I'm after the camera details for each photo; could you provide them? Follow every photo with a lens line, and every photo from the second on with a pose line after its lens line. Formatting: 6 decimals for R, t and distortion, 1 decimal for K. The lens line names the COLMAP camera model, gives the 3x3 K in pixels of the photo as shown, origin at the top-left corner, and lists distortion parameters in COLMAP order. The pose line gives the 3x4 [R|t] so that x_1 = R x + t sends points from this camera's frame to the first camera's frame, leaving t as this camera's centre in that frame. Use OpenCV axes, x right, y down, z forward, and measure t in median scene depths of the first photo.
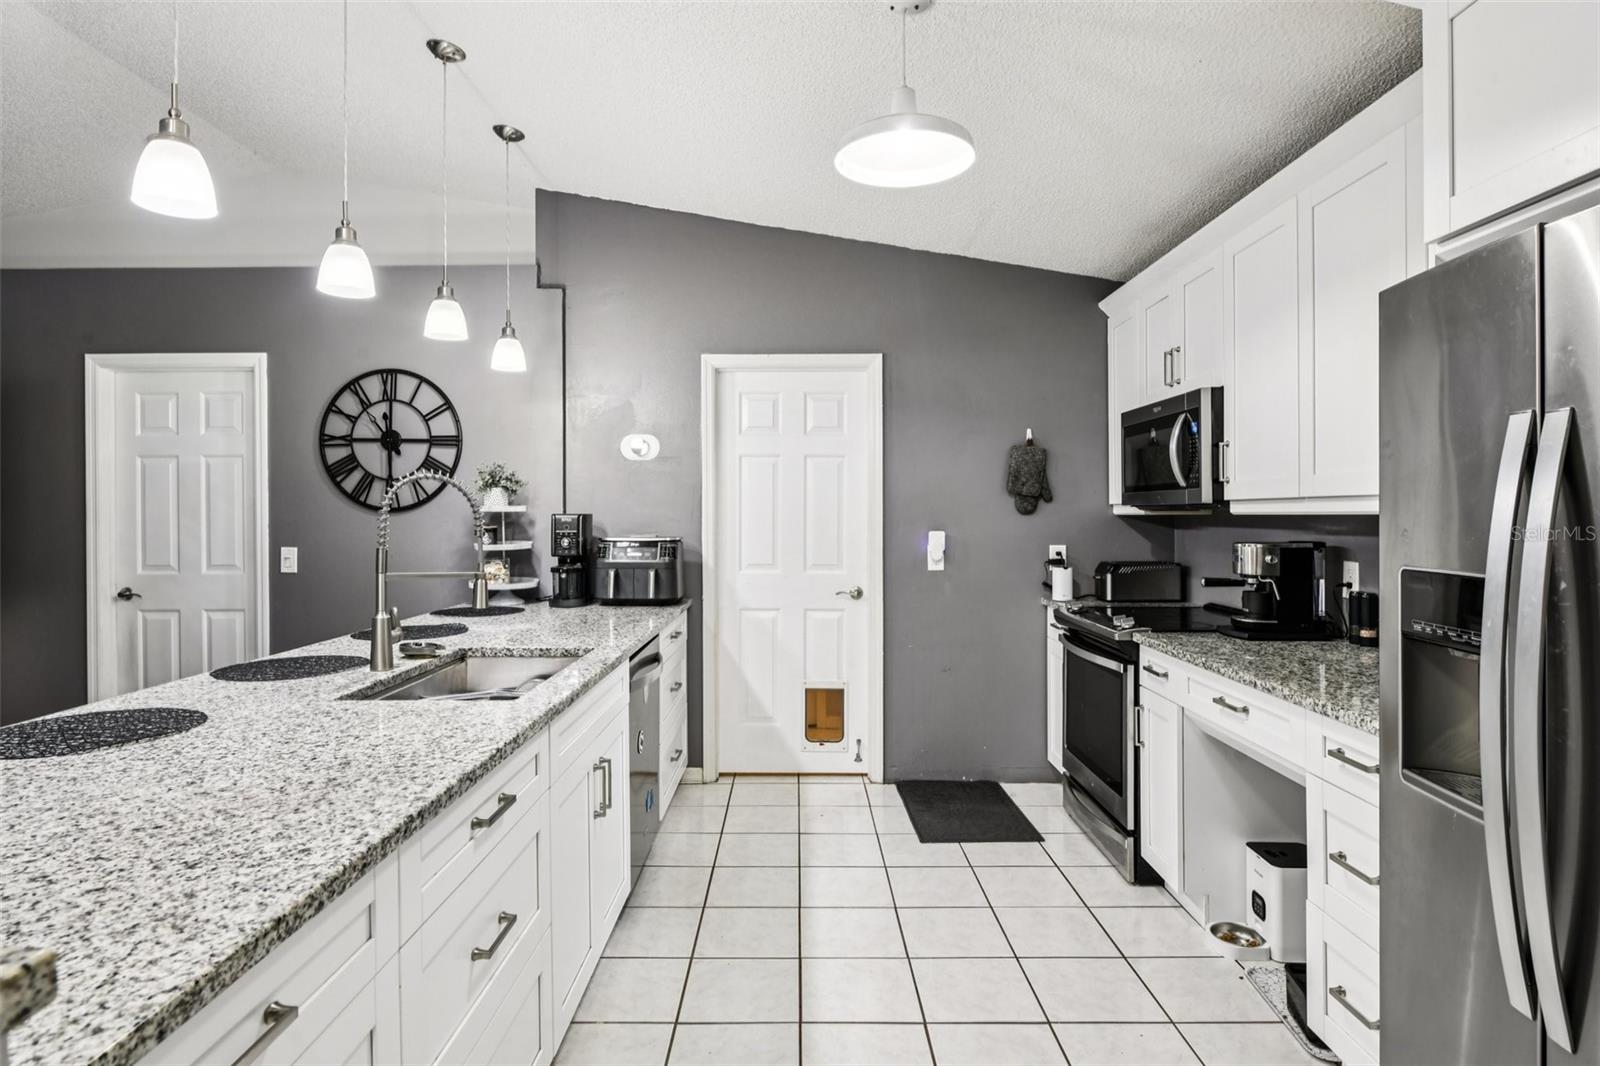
lens RADIAL K [[842.2, 0, 797.5], [0, 842.2, 529.0], [0, 0, 1]] dist [0.001084, 0.000963]
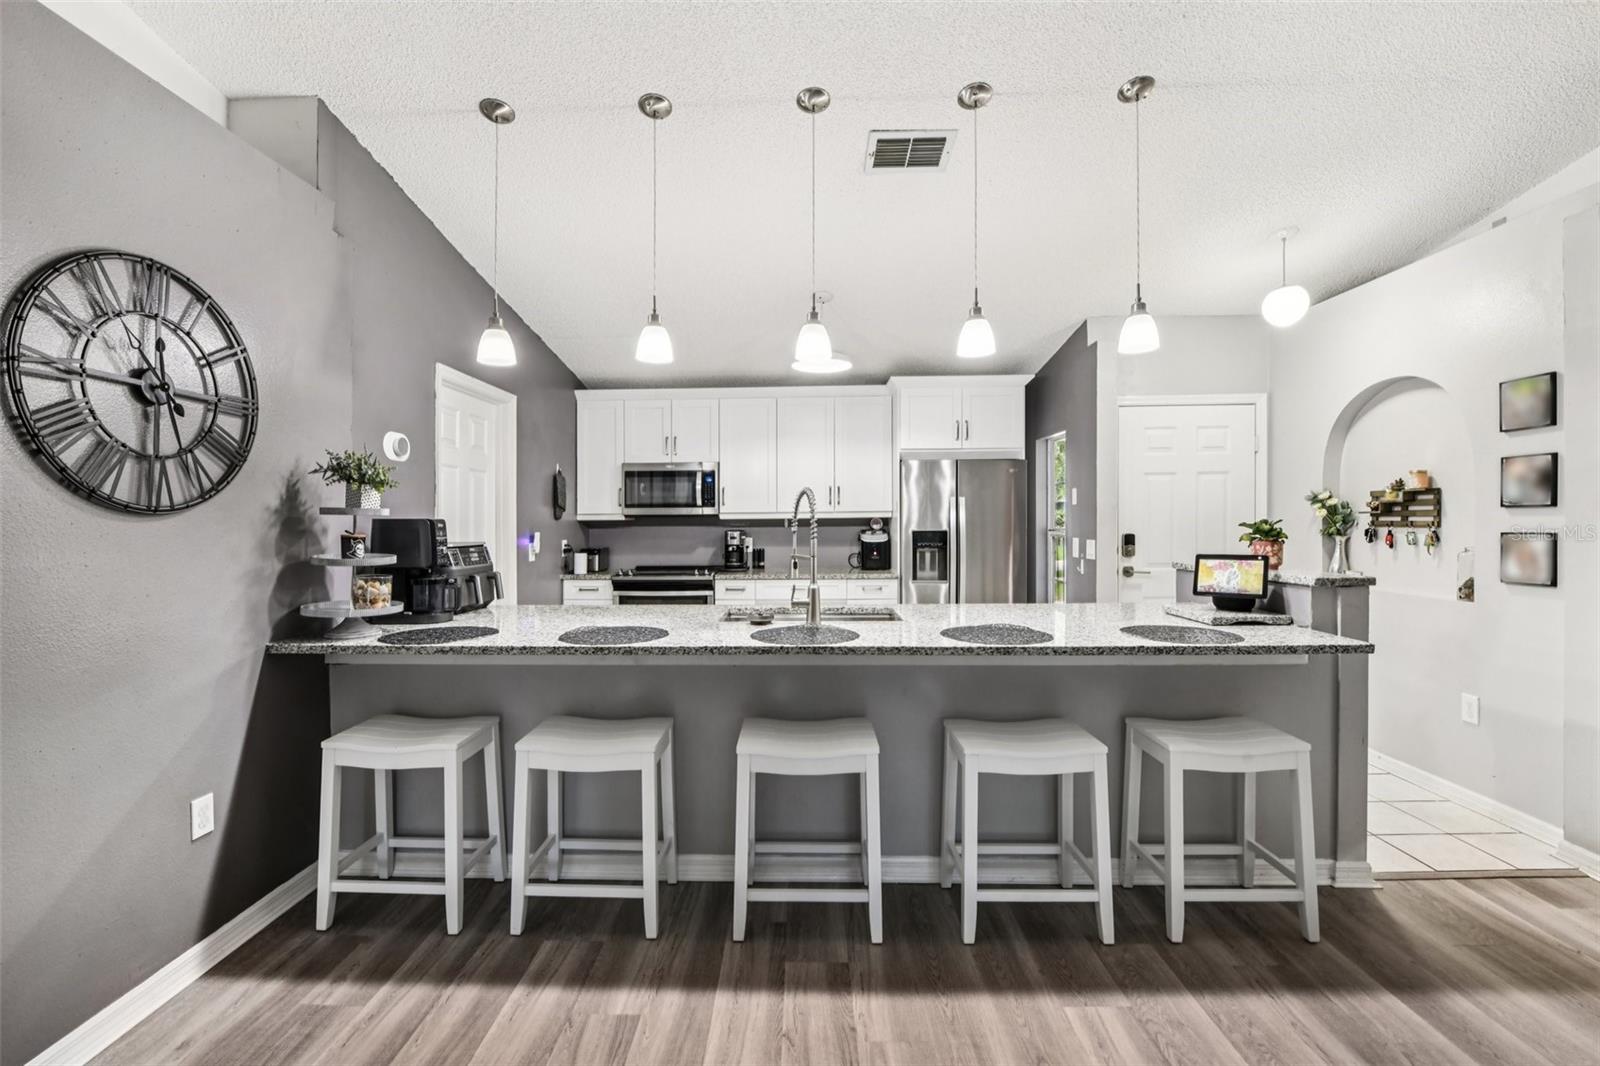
lens RADIAL K [[647.9, 0, 801.1], [0, 647.9, 540.3], [0, 0, 1]] dist [-0.018952, -0.001047]
pose [[0.010628, -0.028354, 0.999541, -0.902663], [0.027765, 0.999221, 0.028050, -0.002672], [-0.999558, 0.027454, 0.011407, 0.562519]]
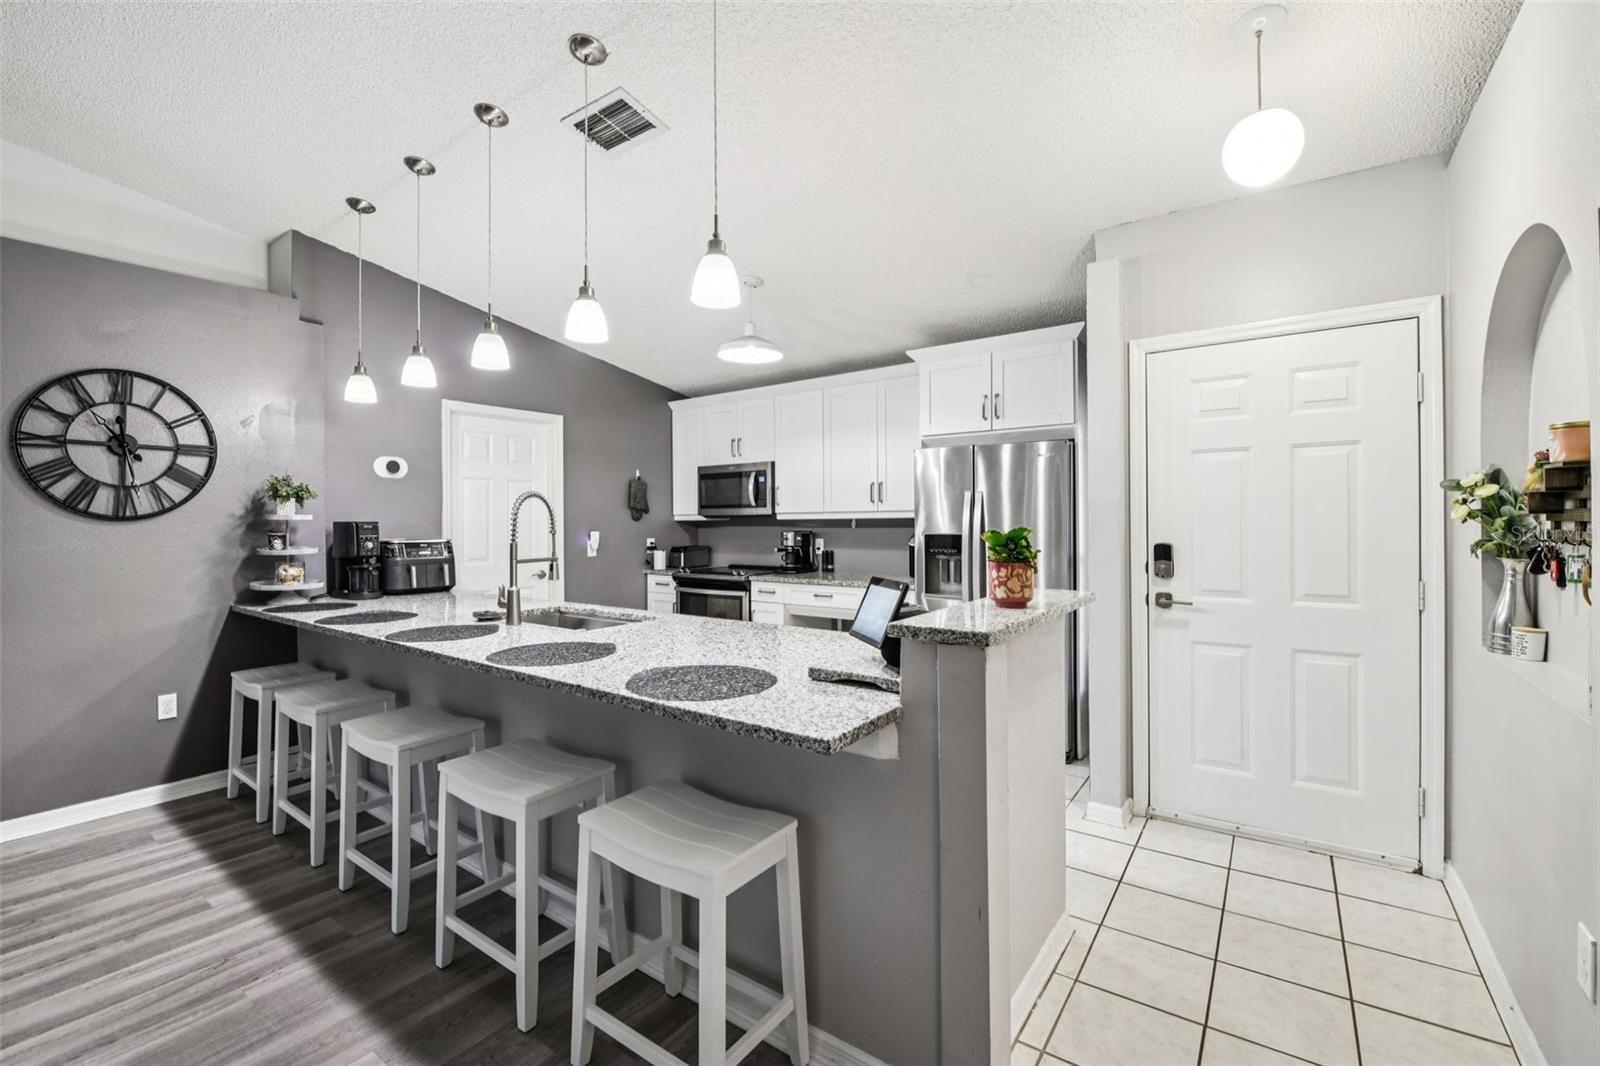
lens RADIAL K [[671.0, 0, 818.5], [0, 671.0, 541.9], [0, 0, 1]] dist [-0.019629, -0.000760]
pose [[0.561575, -0.028914, 0.826921, -0.654903], [0.021995, 0.999558, 0.020013, 0.006126], [-0.827134, 0.006950, 0.561962, -0.062014]]
